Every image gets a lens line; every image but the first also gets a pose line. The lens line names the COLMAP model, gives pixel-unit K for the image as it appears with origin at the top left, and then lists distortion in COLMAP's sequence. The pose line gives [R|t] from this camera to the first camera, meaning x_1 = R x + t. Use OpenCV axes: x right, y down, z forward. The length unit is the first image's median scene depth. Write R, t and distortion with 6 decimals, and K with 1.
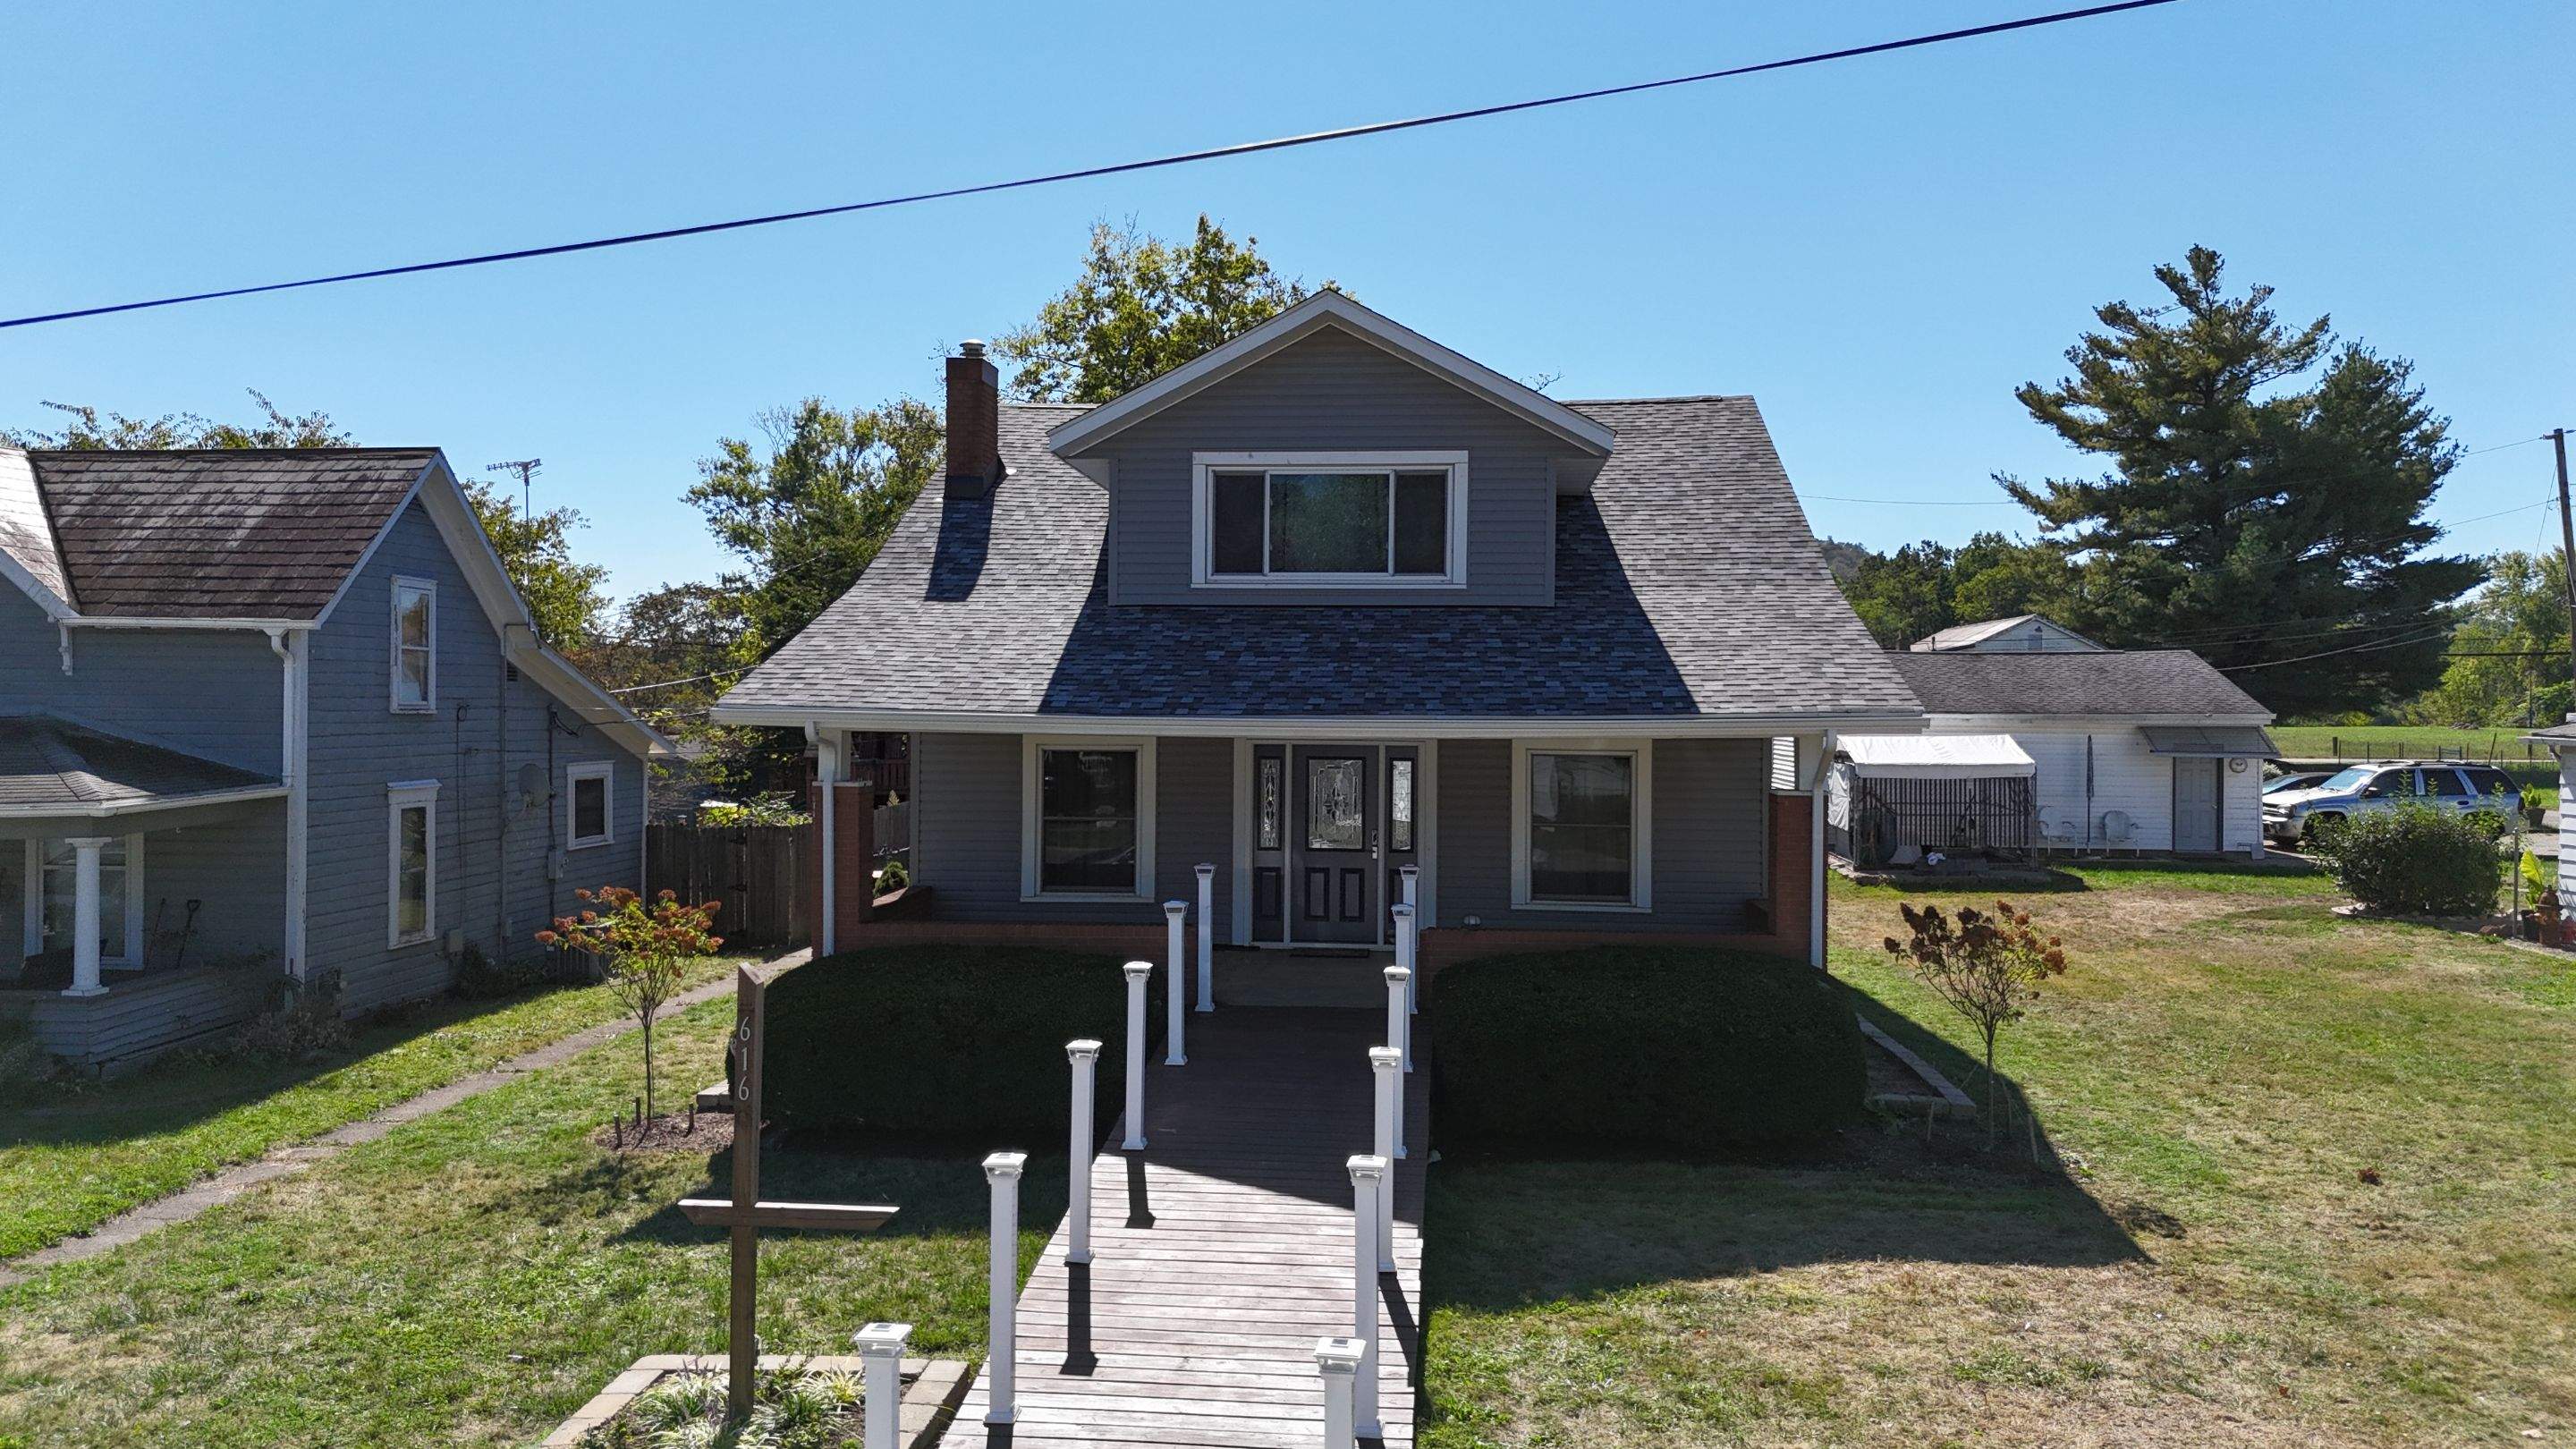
lens RADIAL K [[1900.5, 0, 1275.1], [0, 1900.5, 707.2], [0, 0, 1]] dist [0.006996, -0.000434]
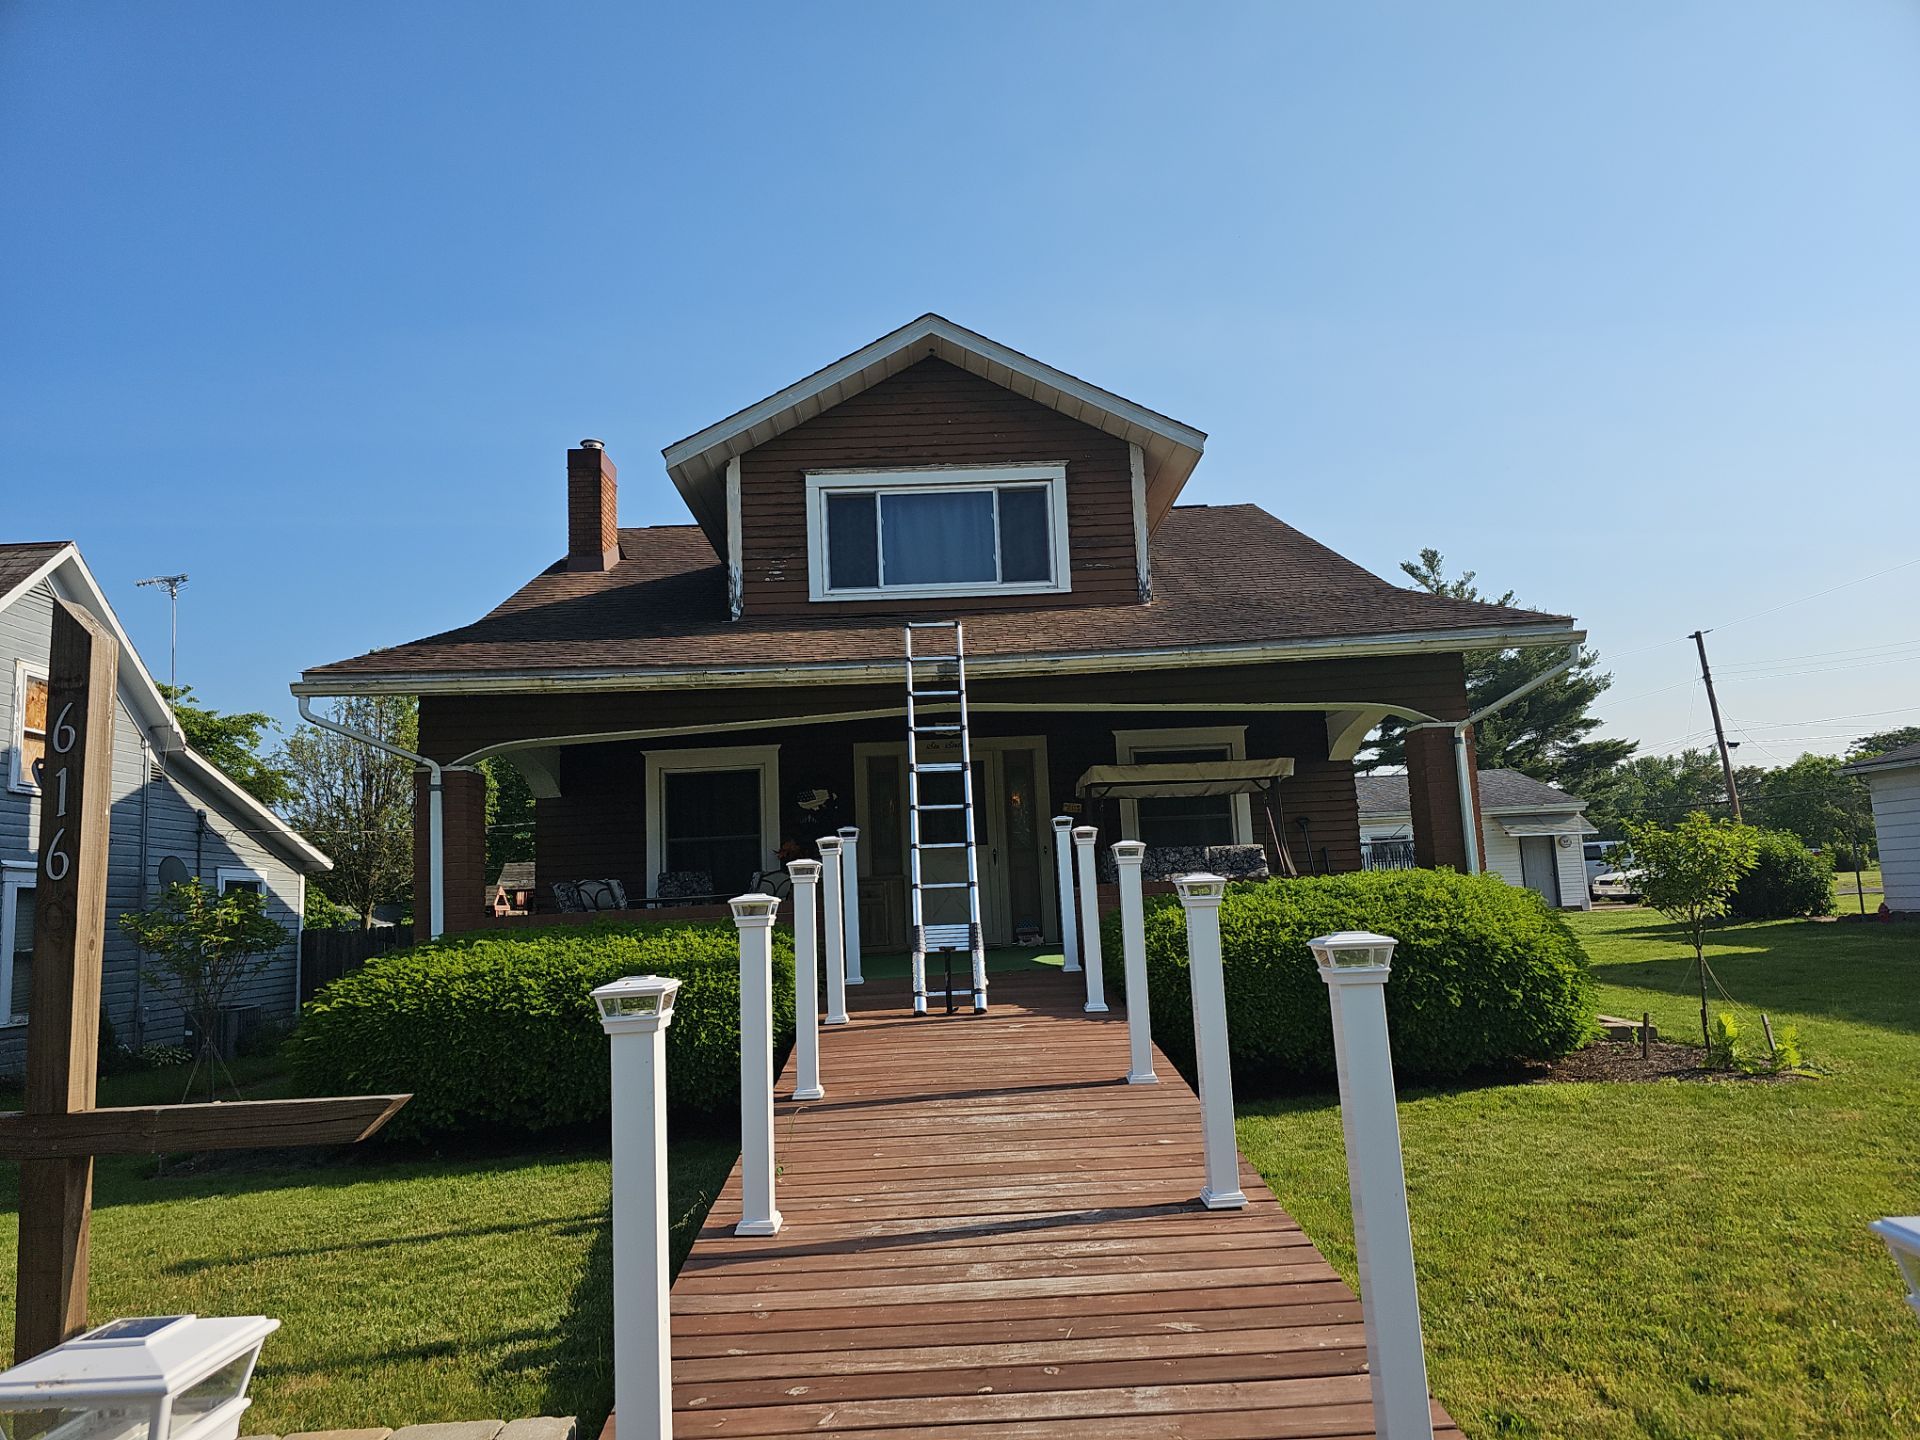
lens RADIAL K [[1268.7, 0, 973.4], [0, 1268.7, 741.5], [0, 0, 1]] dist [0.005315, -0.000380]
pose [[0.991254, -0.034886, 0.127274, -0.045882], [0.050943, 0.990826, -0.125173, 0.104830], [-0.121740, 0.130562, 0.983937, 0.314636]]
